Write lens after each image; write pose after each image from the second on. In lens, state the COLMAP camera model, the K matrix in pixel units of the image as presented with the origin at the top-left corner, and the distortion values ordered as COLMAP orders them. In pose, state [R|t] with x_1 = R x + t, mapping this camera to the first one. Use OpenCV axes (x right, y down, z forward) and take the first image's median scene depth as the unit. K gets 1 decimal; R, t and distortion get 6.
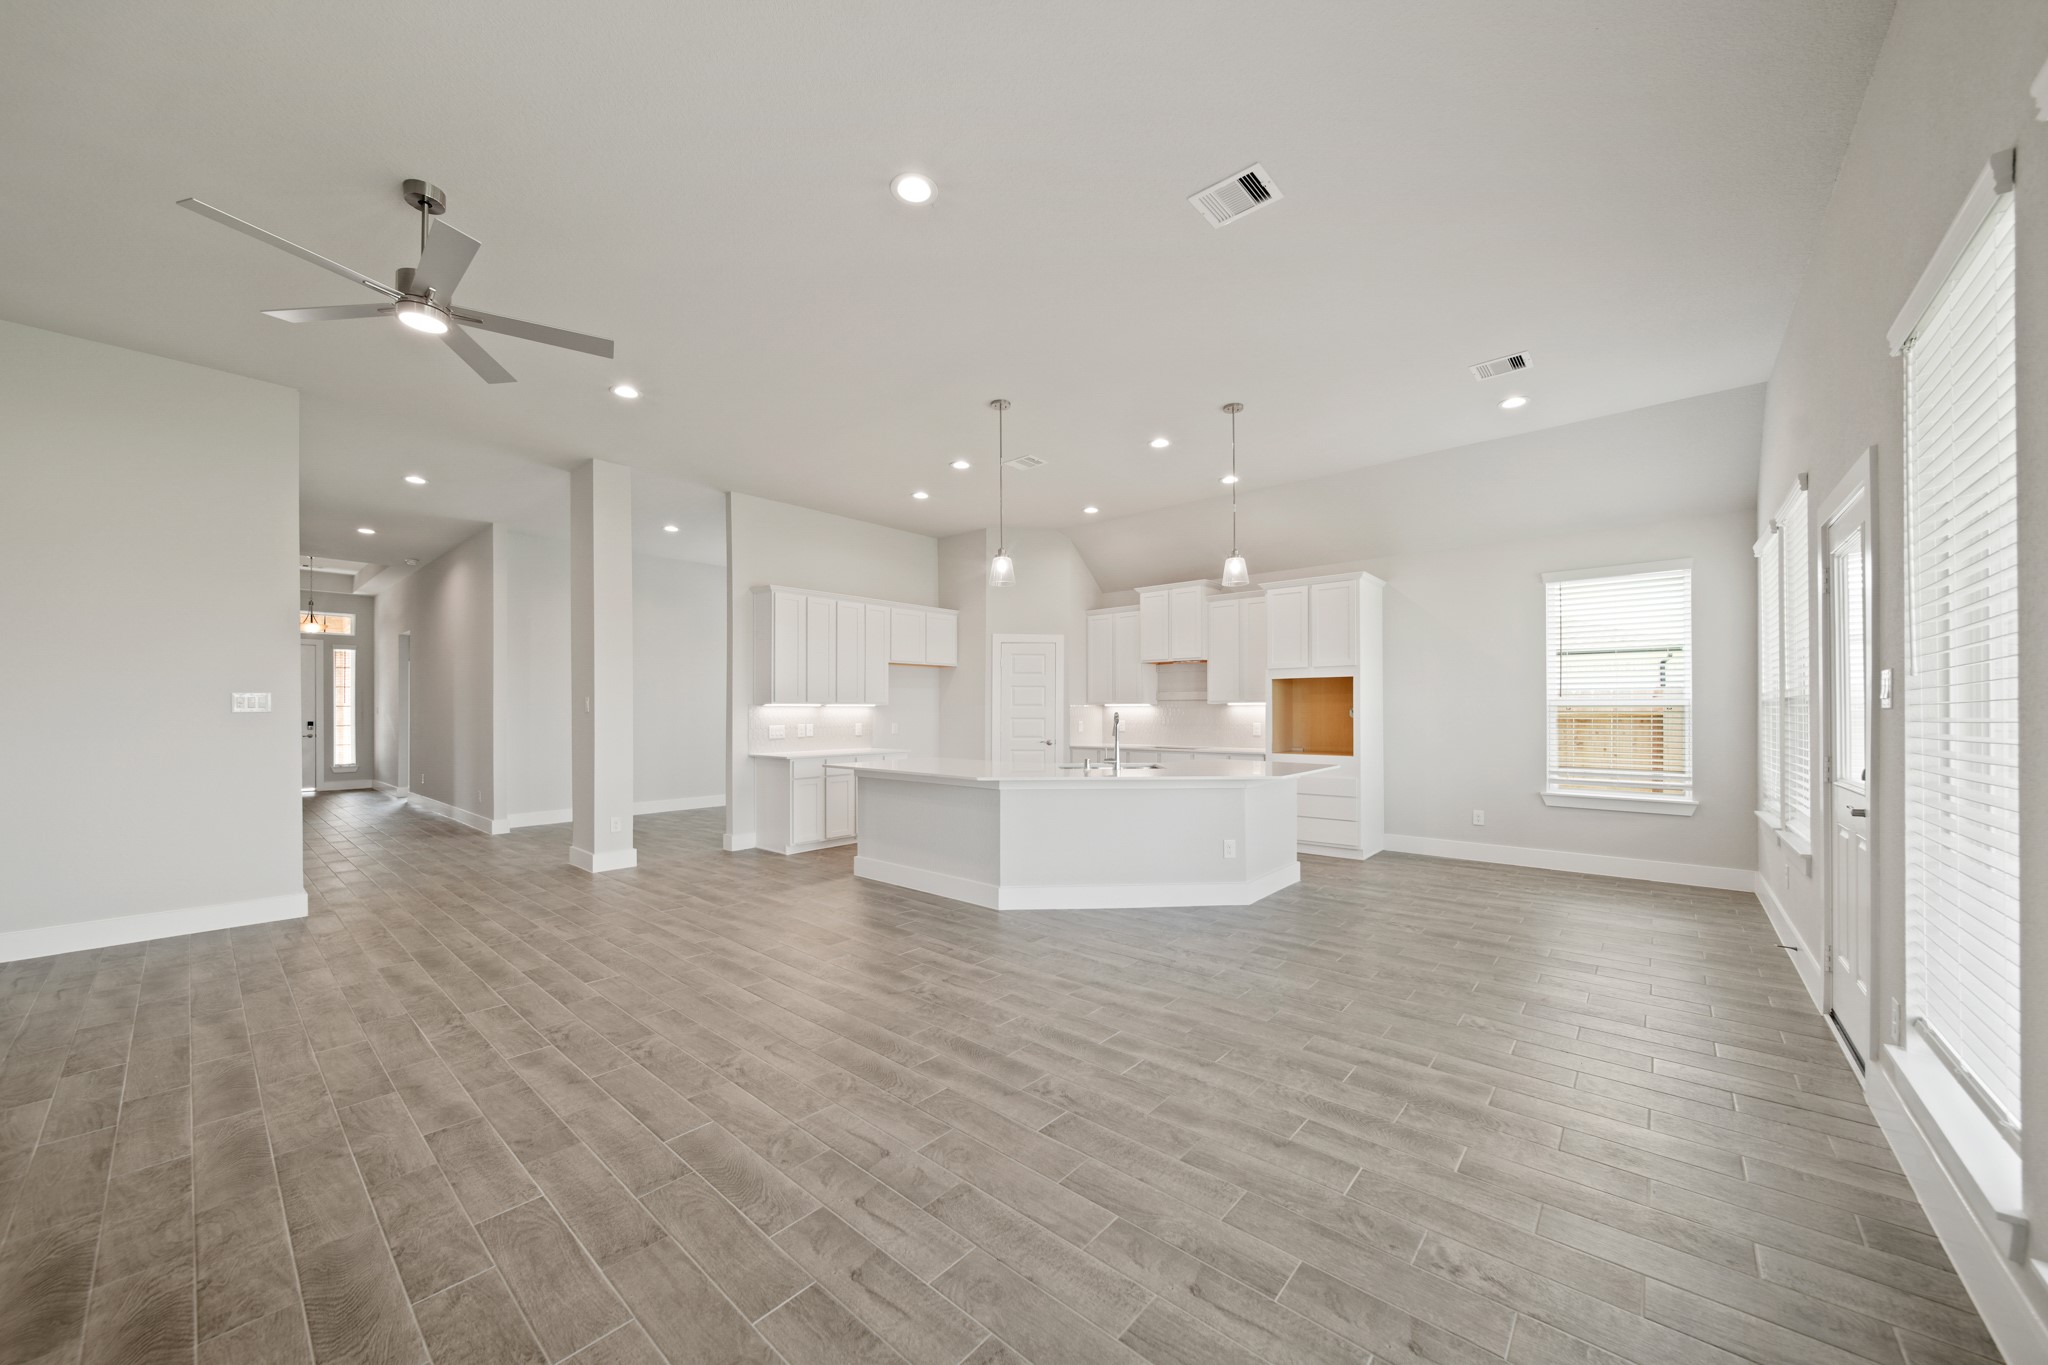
lens RADIAL K [[733.0, 0, 1017.1], [0, 733.0, 692.8], [0, 0, 1]] dist [-0.004501, -0.000373]
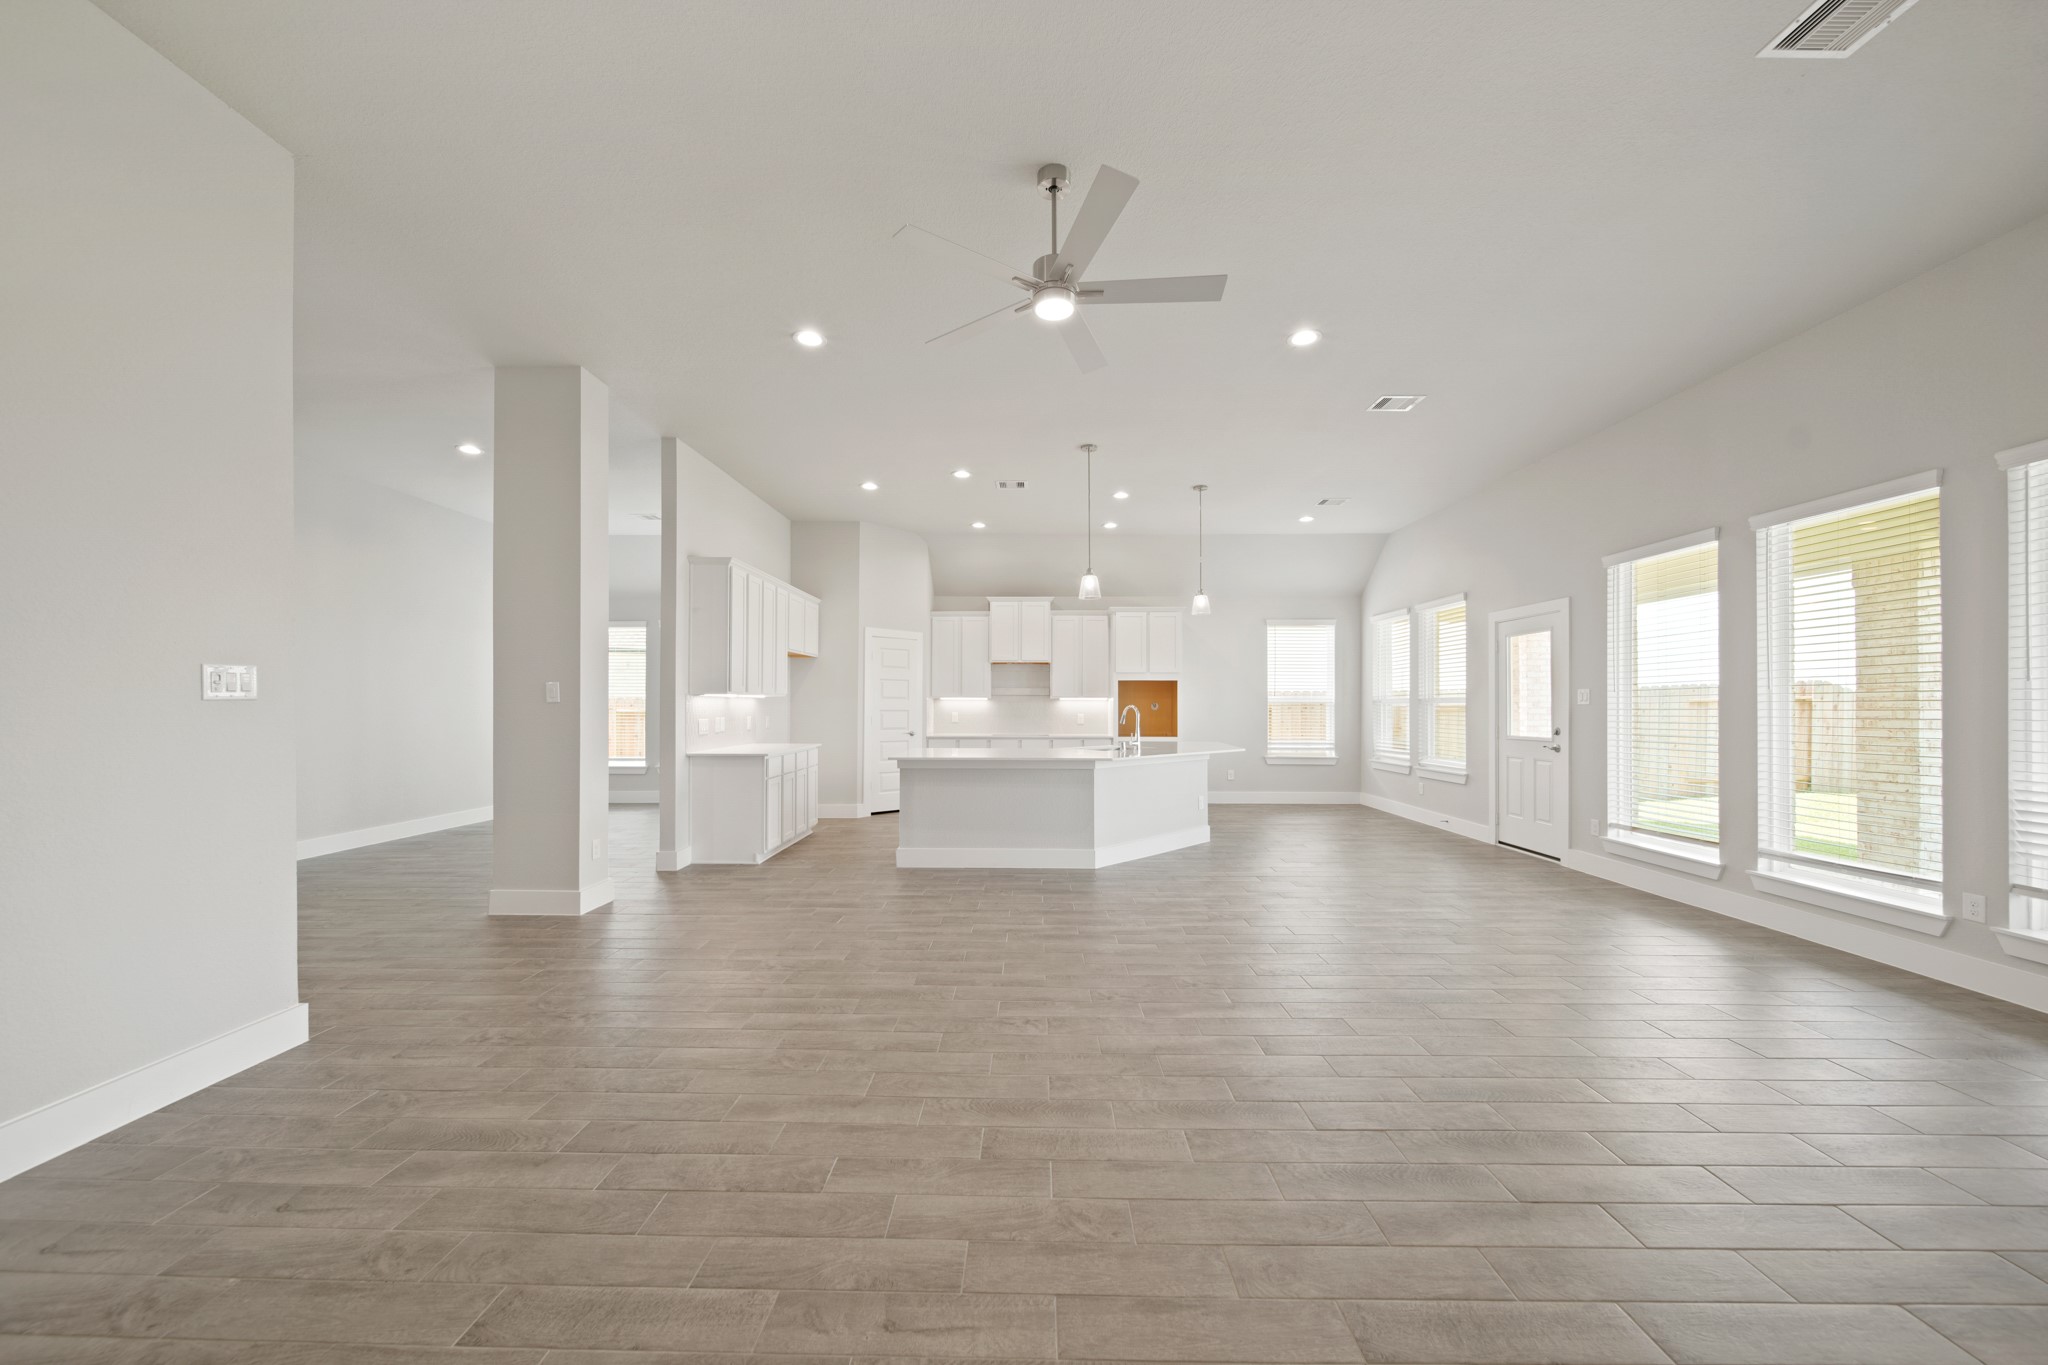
lens RADIAL K [[733.0, 0, 1017.1], [0, 733.0, 692.8], [0, 0, 1]] dist [-0.004501, -0.000373]
pose [[0.760446, 0.014446, 0.649241, -0.804263], [-0.018979, 0.999820, -0.000017, 0.008811], [-0.649124, -0.012309, 0.760583, 0.150502]]
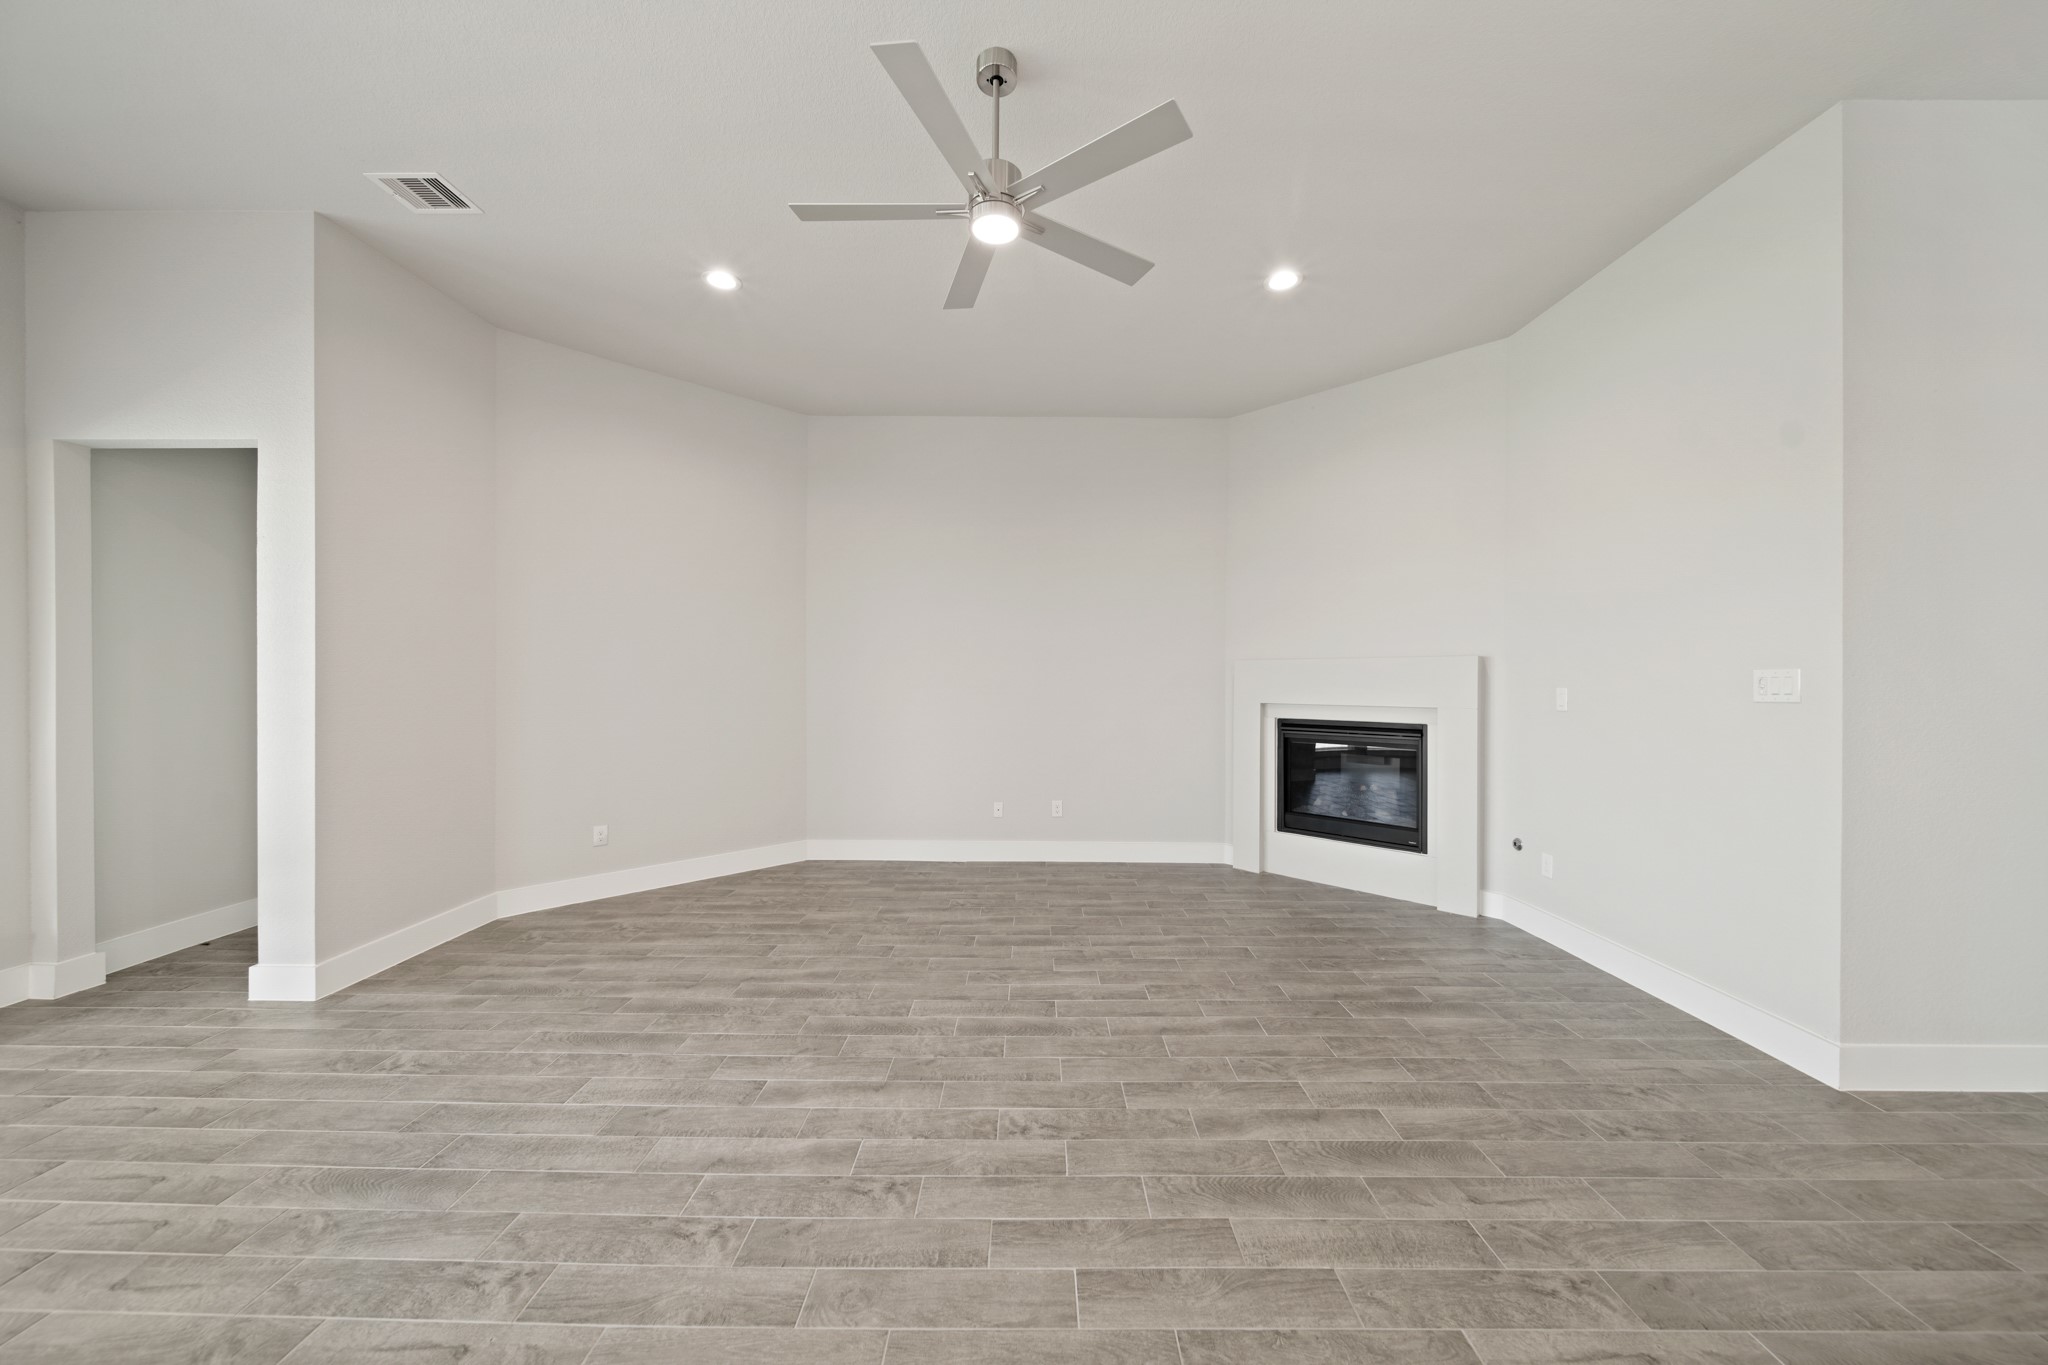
lens RADIAL K [[716.1, 0, 1018.5], [0, 716.1, 680.3], [0, 0, 1]] dist [0.000022, -0.001481]
pose [[-0.755866, 0.003126, -0.654719, -0.163451], [0.015363, 0.999798, -0.012964, 0.006393], [0.654546, -0.019857, -0.755761, 0.878386]]
